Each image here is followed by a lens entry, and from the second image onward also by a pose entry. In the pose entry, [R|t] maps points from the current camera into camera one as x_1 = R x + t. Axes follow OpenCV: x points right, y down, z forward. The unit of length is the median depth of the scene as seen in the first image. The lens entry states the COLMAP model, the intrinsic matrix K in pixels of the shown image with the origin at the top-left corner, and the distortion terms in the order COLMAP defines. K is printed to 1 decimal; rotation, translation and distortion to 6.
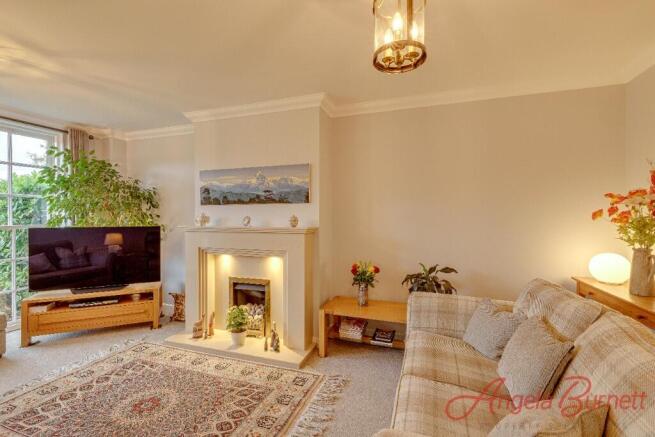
lens RADIAL K [[276.9, 0, 325.7], [0, 276.9, 214.7], [0, 0, 1]] dist [0.001460, -0.003471]
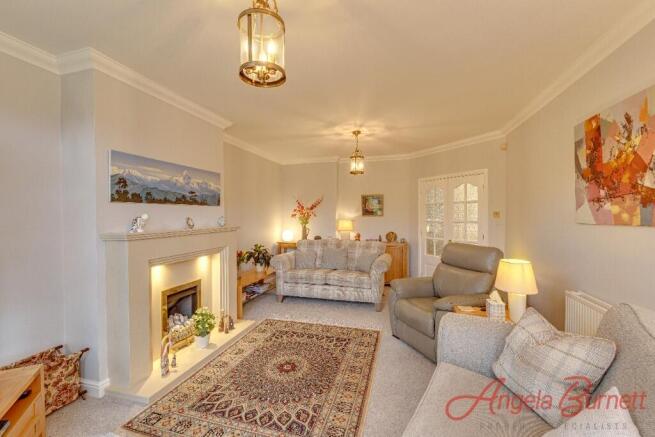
lens RADIAL K [[276.9, 0, 325.7], [0, 276.9, 214.7], [0, 0, 1]] dist [0.001460, -0.003471]
pose [[-0.032899, 0.005185, 0.999445, -1.219973], [0.009533, 0.999943, -0.004874, 0.004988], [-0.999413, 0.009367, -0.032947, 0.550575]]
